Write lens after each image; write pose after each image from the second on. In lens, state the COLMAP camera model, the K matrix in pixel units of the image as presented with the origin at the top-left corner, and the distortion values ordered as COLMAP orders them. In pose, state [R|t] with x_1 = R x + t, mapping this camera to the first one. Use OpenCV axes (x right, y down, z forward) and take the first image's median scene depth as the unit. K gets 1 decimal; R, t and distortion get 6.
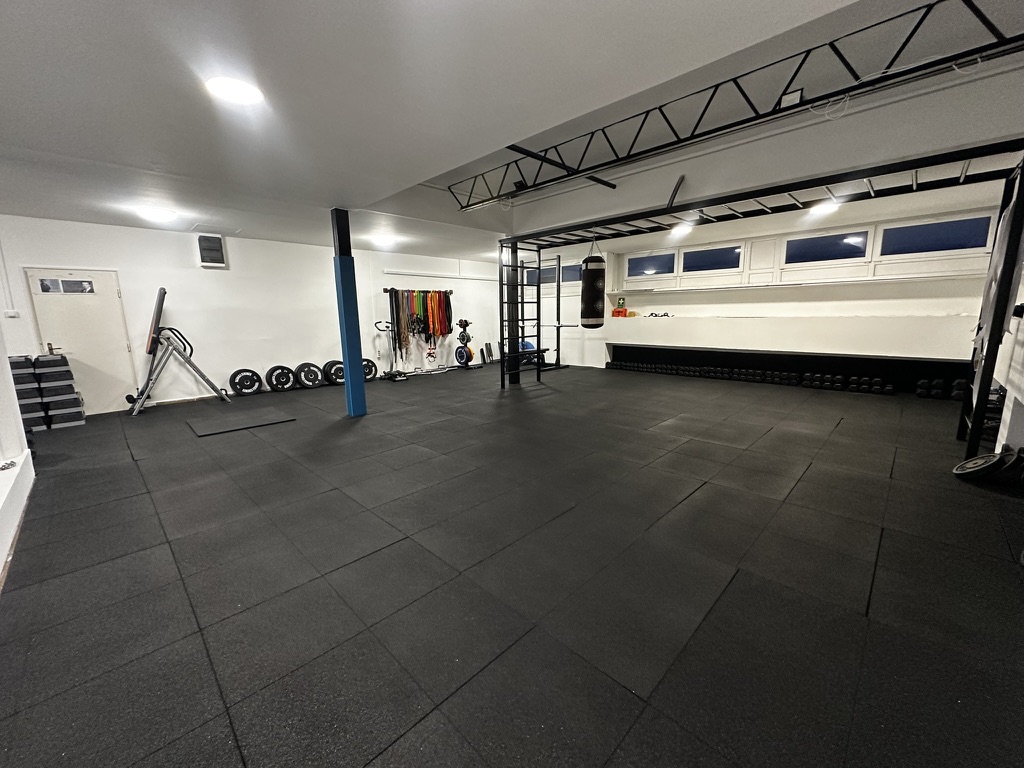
lens RADIAL K [[409.9, 0, 510.8], [0, 409.9, 387.5], [0, 0, 1]] dist [-0.002412, -0.000122]
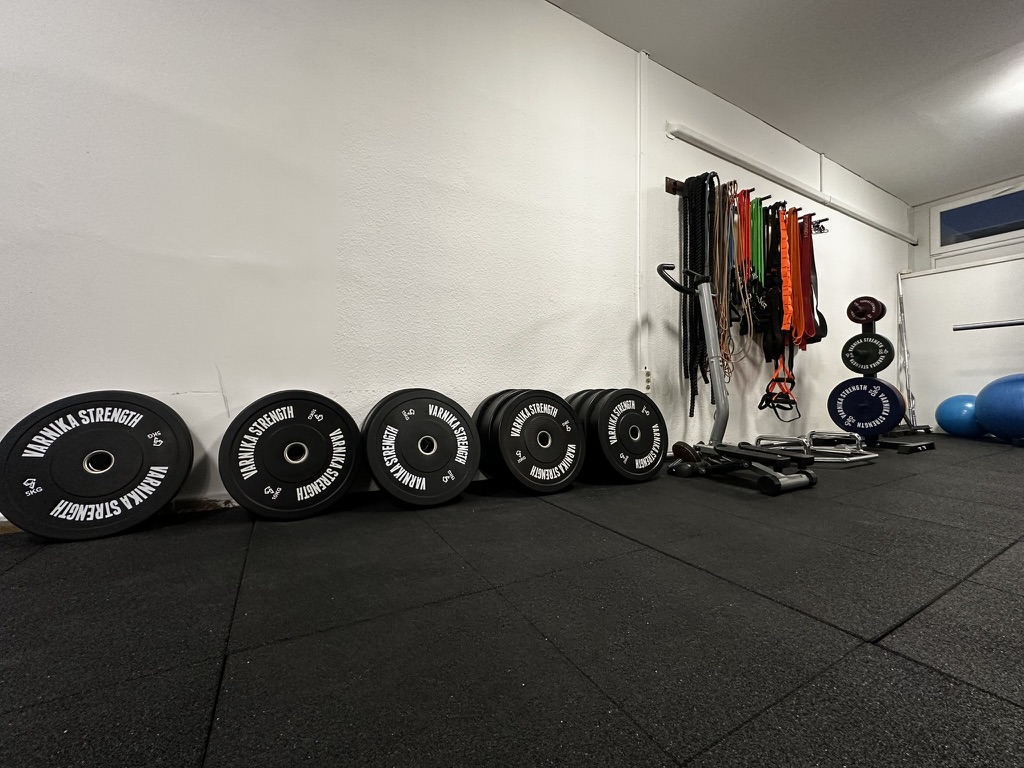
lens RADIAL K [[406.8, 0, 512.0], [0, 406.8, 384.0], [0, 0, 1]] dist [-0.002614, 0.000265]
pose [[0.961492, 0.011912, -0.274576, -0.380742], [-0.064634, 0.980841, -0.183777, -0.023588], [0.267126, 0.194447, 0.943840, 0.793408]]
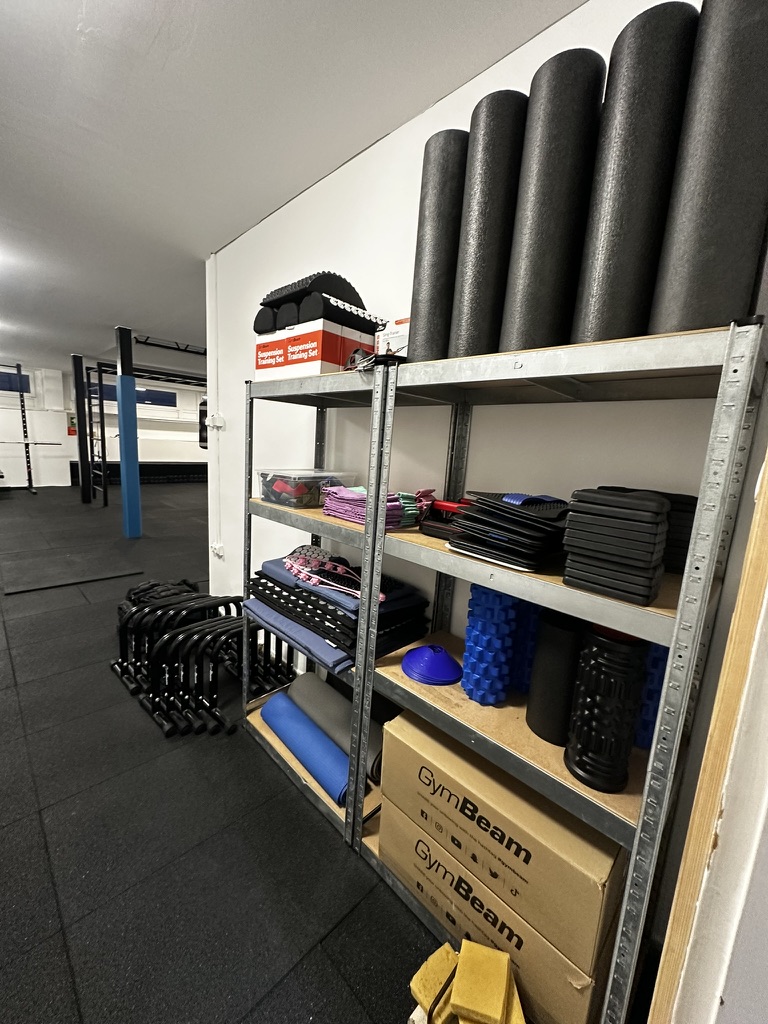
lens RADIAL K [[406.8, 0, 384.0], [0, 406.8, 512.0], [0, 0, 1]] dist [-0.002614, 0.000265]
pose [[-0.001106, -0.146634, 0.989190, -0.957131], [0.122227, 0.981754, 0.145669, -0.043276], [-0.992502, 0.121067, 0.016837, 0.274596]]
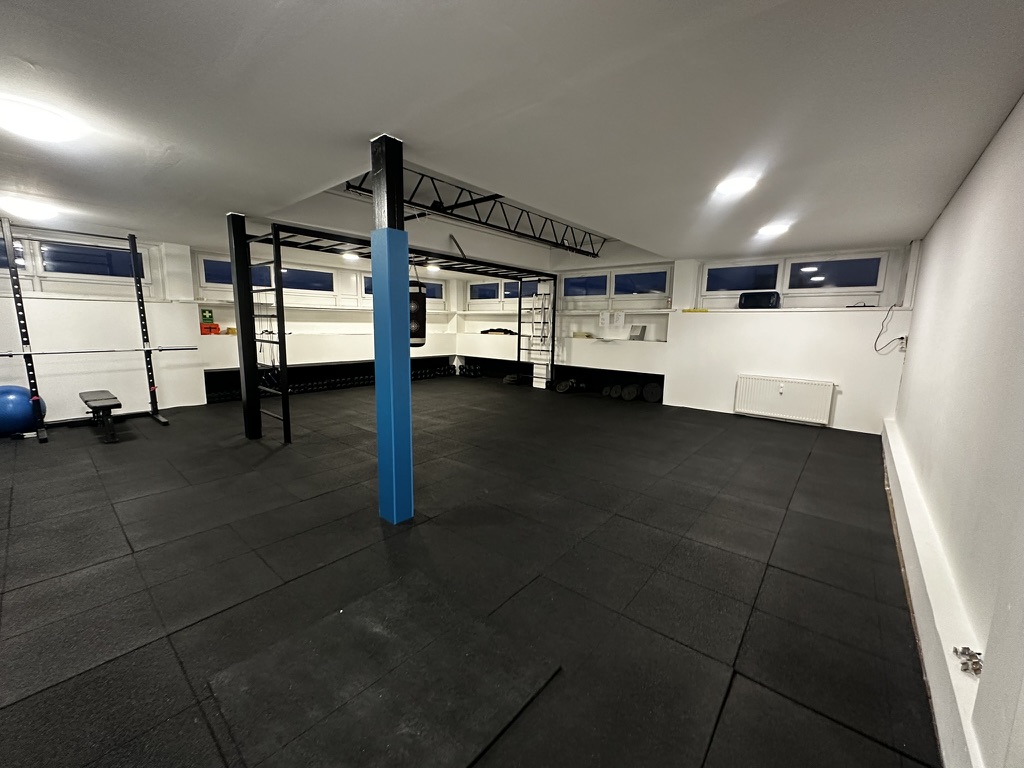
lens RADIAL K [[406.8, 0, 512.0], [0, 406.8, 384.0], [0, 0, 1]] dist [-0.002614, 0.000265]
pose [[-0.075441, -0.130548, 0.988568, -0.653529], [0.163973, 0.976273, 0.141438, -0.116964], [-0.983576, 0.172769, -0.052245, 0.607887]]
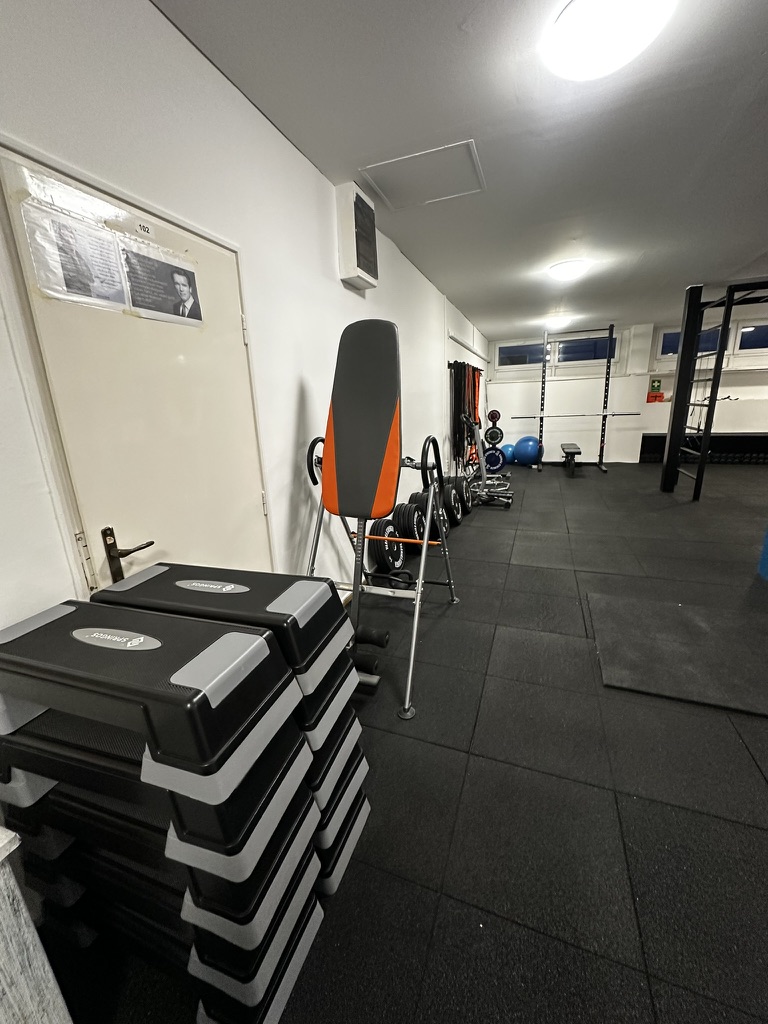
lens RADIAL K [[406.8, 0, 384.0], [0, 406.8, 512.0], [0, 0, 1]] dist [-0.002614, 0.000265]
pose [[0.913471, -0.122932, 0.387889, -0.757194], [0.096474, 0.991522, 0.087045, -0.086338], [-0.395301, -0.042092, 0.917587, 0.514653]]
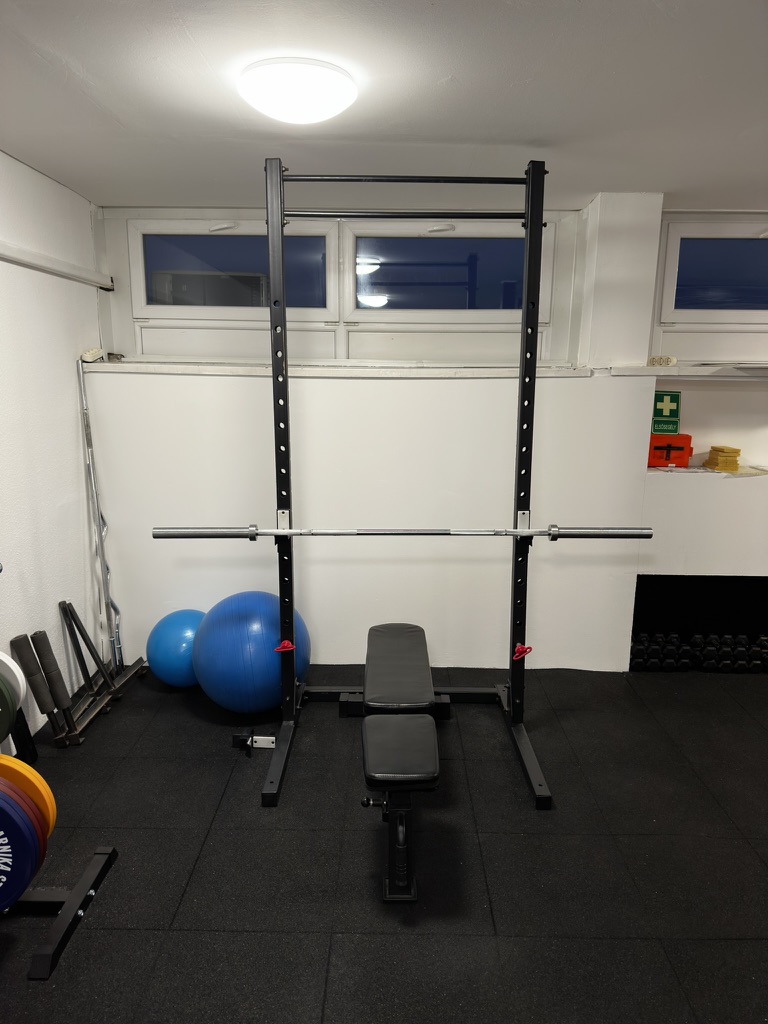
lens RADIAL K [[732.3, 0, 386.2], [0, 732.3, 531.1], [0, 0, 1]] dist [0.067958, -0.111600]
pose [[0.717546, -0.125808, 0.685055, -0.217482], [0.105380, 0.991839, 0.071770, -0.222532], [-0.688493, 0.020692, 0.724948, 0.954219]]
